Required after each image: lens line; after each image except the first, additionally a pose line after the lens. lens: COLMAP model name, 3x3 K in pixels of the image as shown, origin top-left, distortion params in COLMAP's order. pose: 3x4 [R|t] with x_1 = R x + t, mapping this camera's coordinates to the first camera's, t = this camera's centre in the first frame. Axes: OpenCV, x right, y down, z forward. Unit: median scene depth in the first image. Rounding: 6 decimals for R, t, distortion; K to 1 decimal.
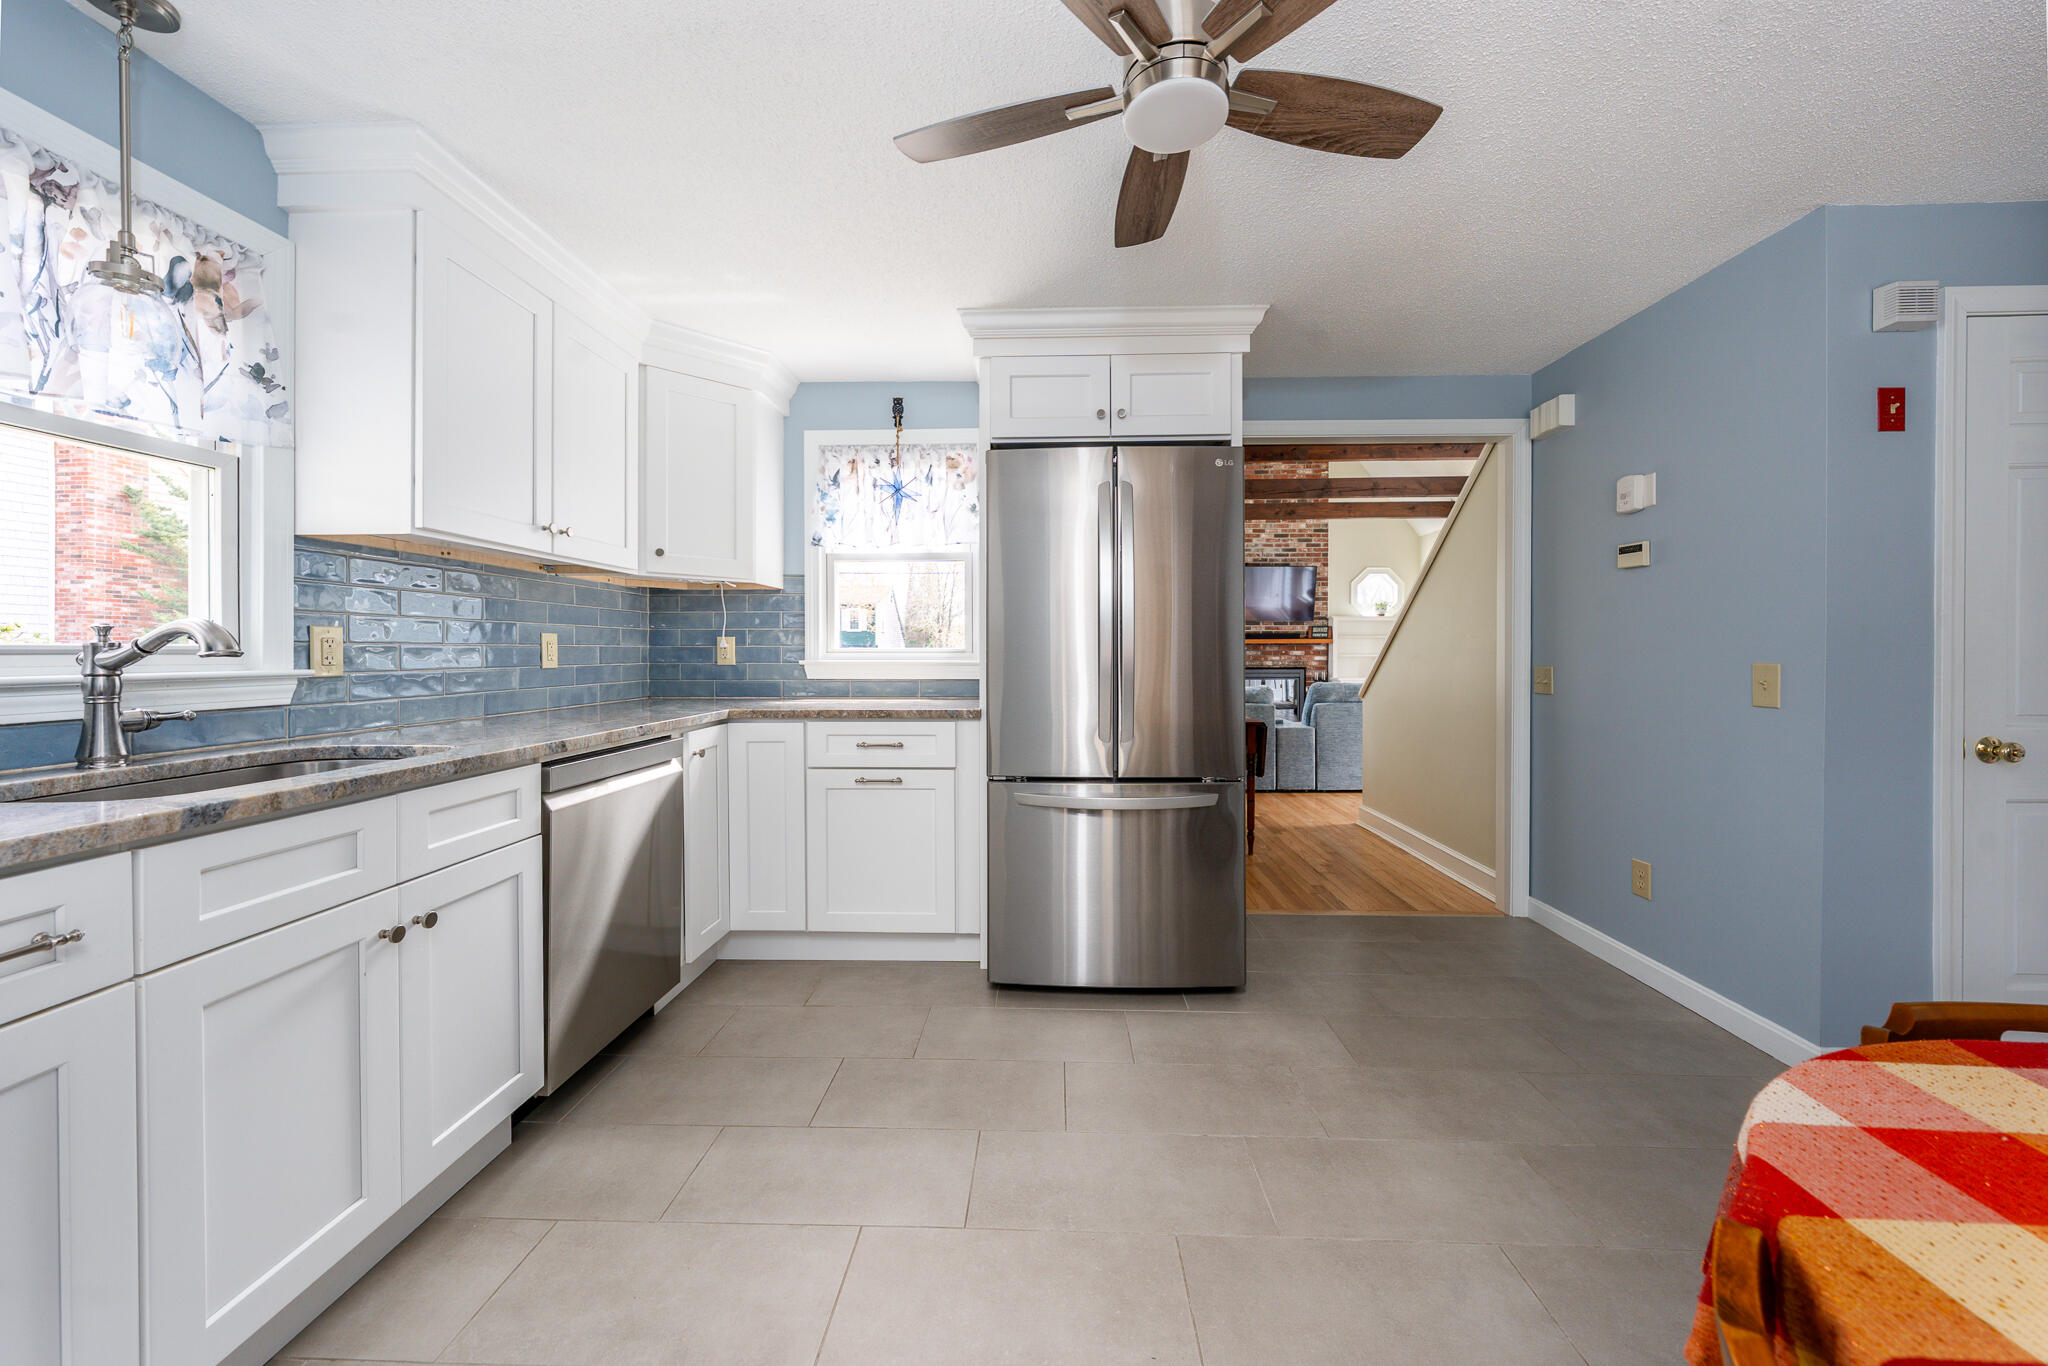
lens RADIAL K [[754.9, 0, 1019.3], [0, 754.9, 656.1], [0, 0, 1]] dist [-0.001935, 0.000044]
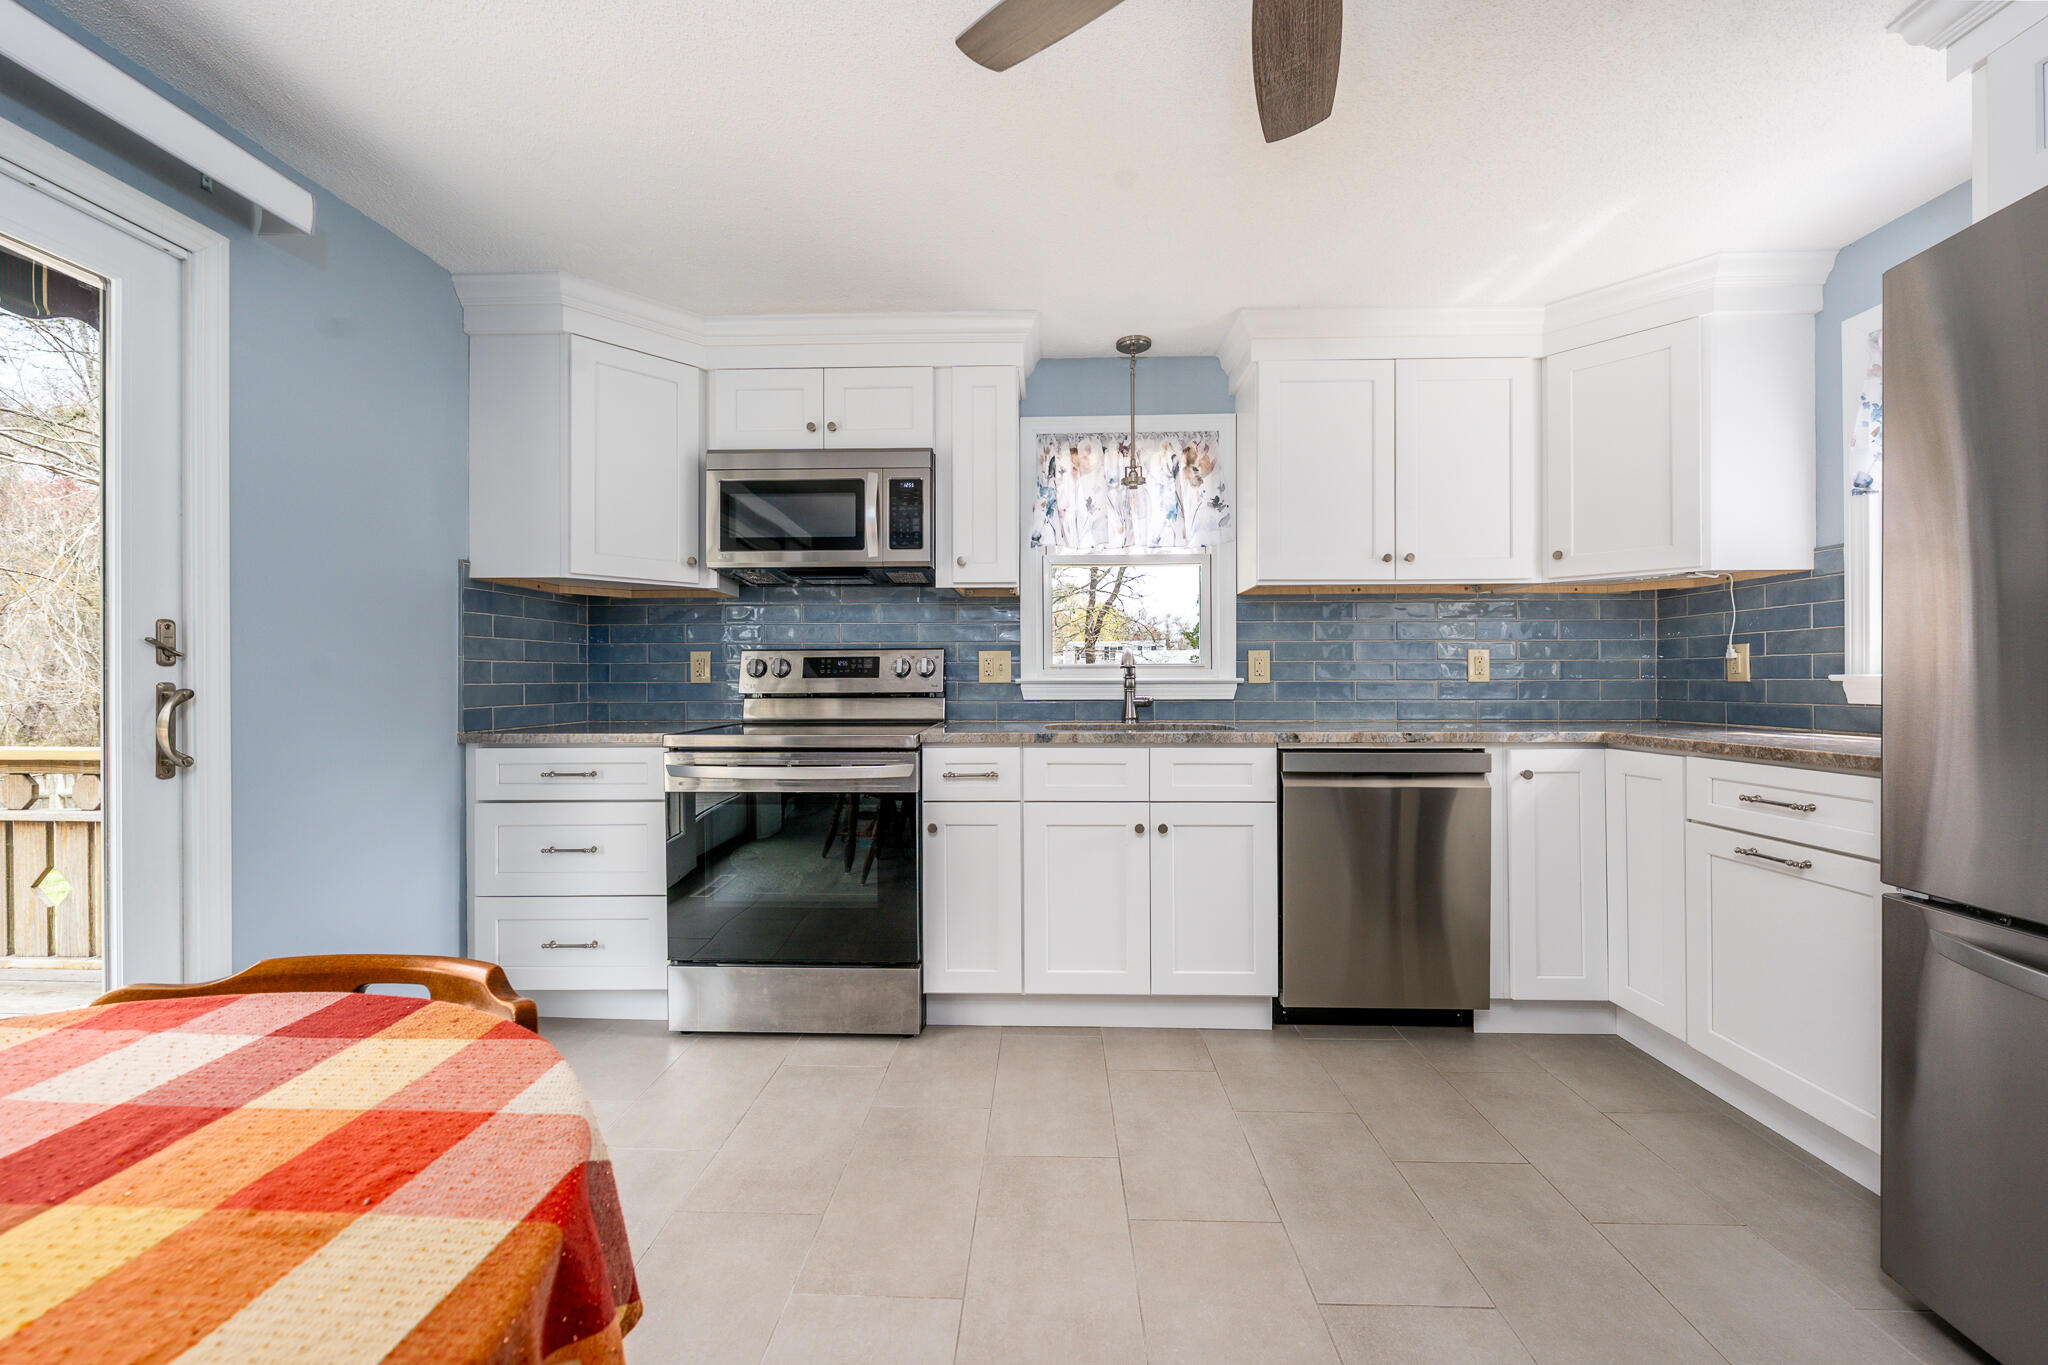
lens RADIAL K [[754.9, 0, 1018.9], [0, 754.9, 682.0], [0, 0, 1]] dist [-0.001935, 0.000044]
pose [[0.014187, 0.001574, -0.999898, 0.442419], [-0.004062, 0.999991, 0.001516, 0.017520], [0.999891, 0.004040, 0.014193, 0.350603]]
